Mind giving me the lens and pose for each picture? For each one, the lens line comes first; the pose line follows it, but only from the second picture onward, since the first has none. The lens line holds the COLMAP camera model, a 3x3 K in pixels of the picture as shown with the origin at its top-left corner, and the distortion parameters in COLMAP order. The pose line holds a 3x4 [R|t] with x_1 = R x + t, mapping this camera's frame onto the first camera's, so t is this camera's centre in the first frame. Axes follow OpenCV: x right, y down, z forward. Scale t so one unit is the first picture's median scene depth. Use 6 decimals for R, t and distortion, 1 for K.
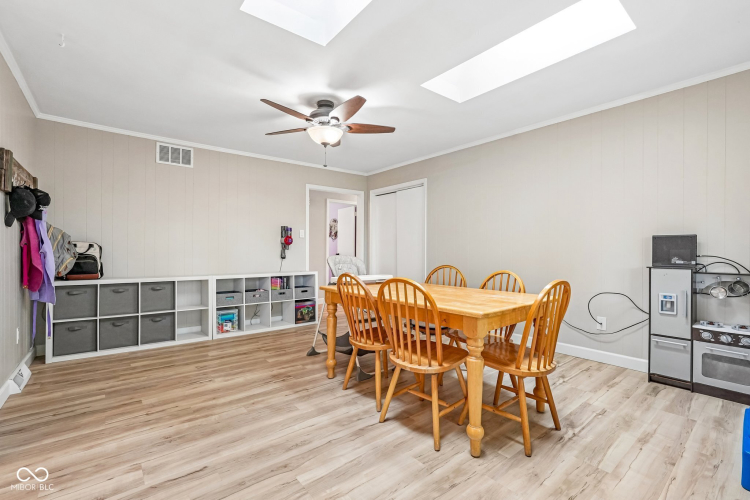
lens RADIAL K [[329.3, 0, 375.0], [0, 329.3, 250.0], [0, 0, 1]] dist [-0.000797, 0.000368]
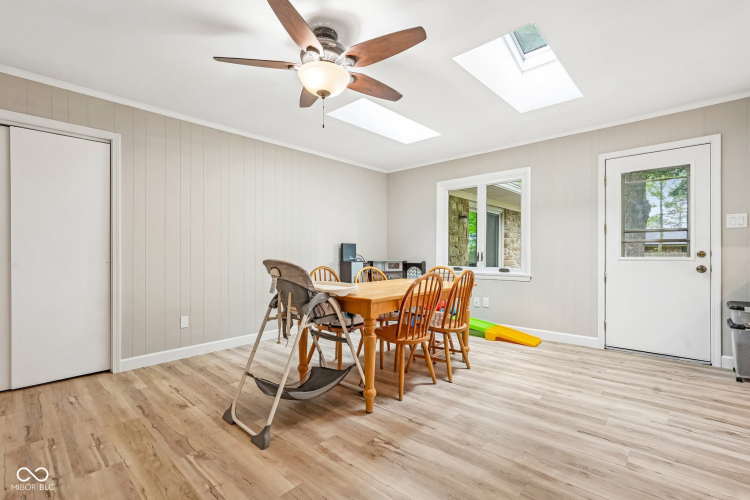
lens RADIAL K [[339.9, 0, 371.1], [0, 339.9, 253.6], [0, 0, 1]] dist [-0.018184, 0.011711]
pose [[-0.133548, -0.001717, 0.991041, -1.088955], [0.002303, 0.999995, 0.002043, 0.007603], [-0.991040, 0.002555, -0.133543, 1.278018]]
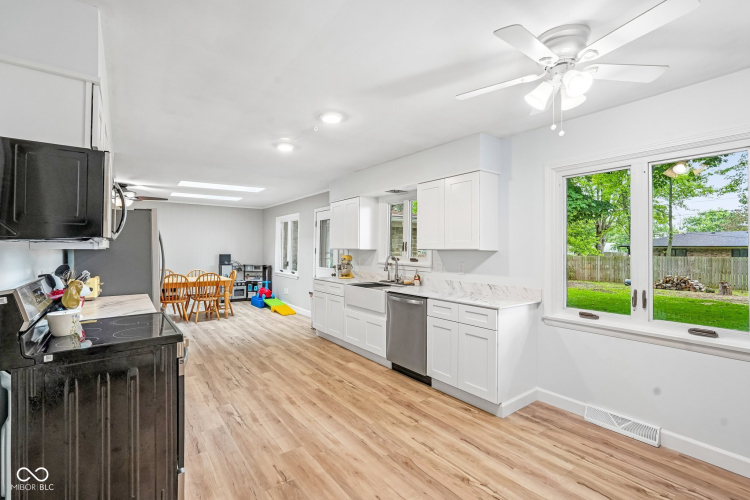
lens RADIAL K [[339.9, 0, 371.1], [0, 339.9, 253.6], [0, 0, 1]] dist [-0.018184, 0.011711]
pose [[0.042148, -0.009638, 0.999065, -2.405595], [-0.010713, 0.999892, 0.010098, -0.103692], [-0.999054, -0.011128, 0.042040, -0.532531]]
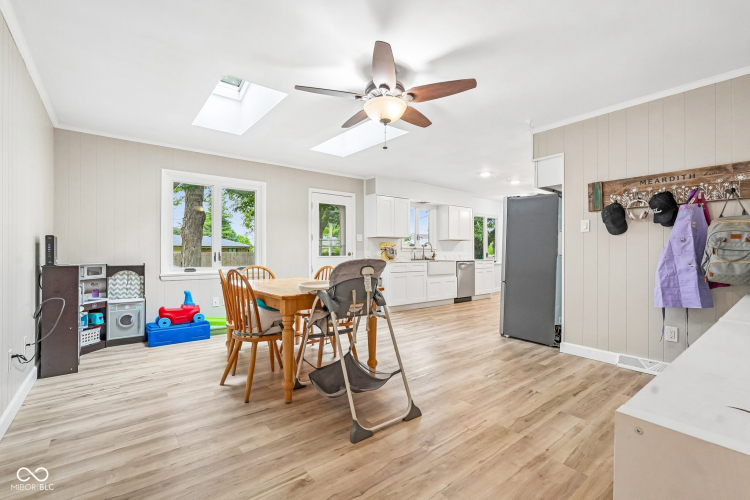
lens RADIAL K [[339.9, 0, 371.1], [0, 339.9, 253.6], [0, 0, 1]] dist [-0.018184, 0.011711]
pose [[-0.999784, -0.003149, 0.020553, -0.173203], [-0.003086, 0.999990, 0.003126, 0.004662], [-0.020563, 0.003062, -0.999784, 2.359737]]
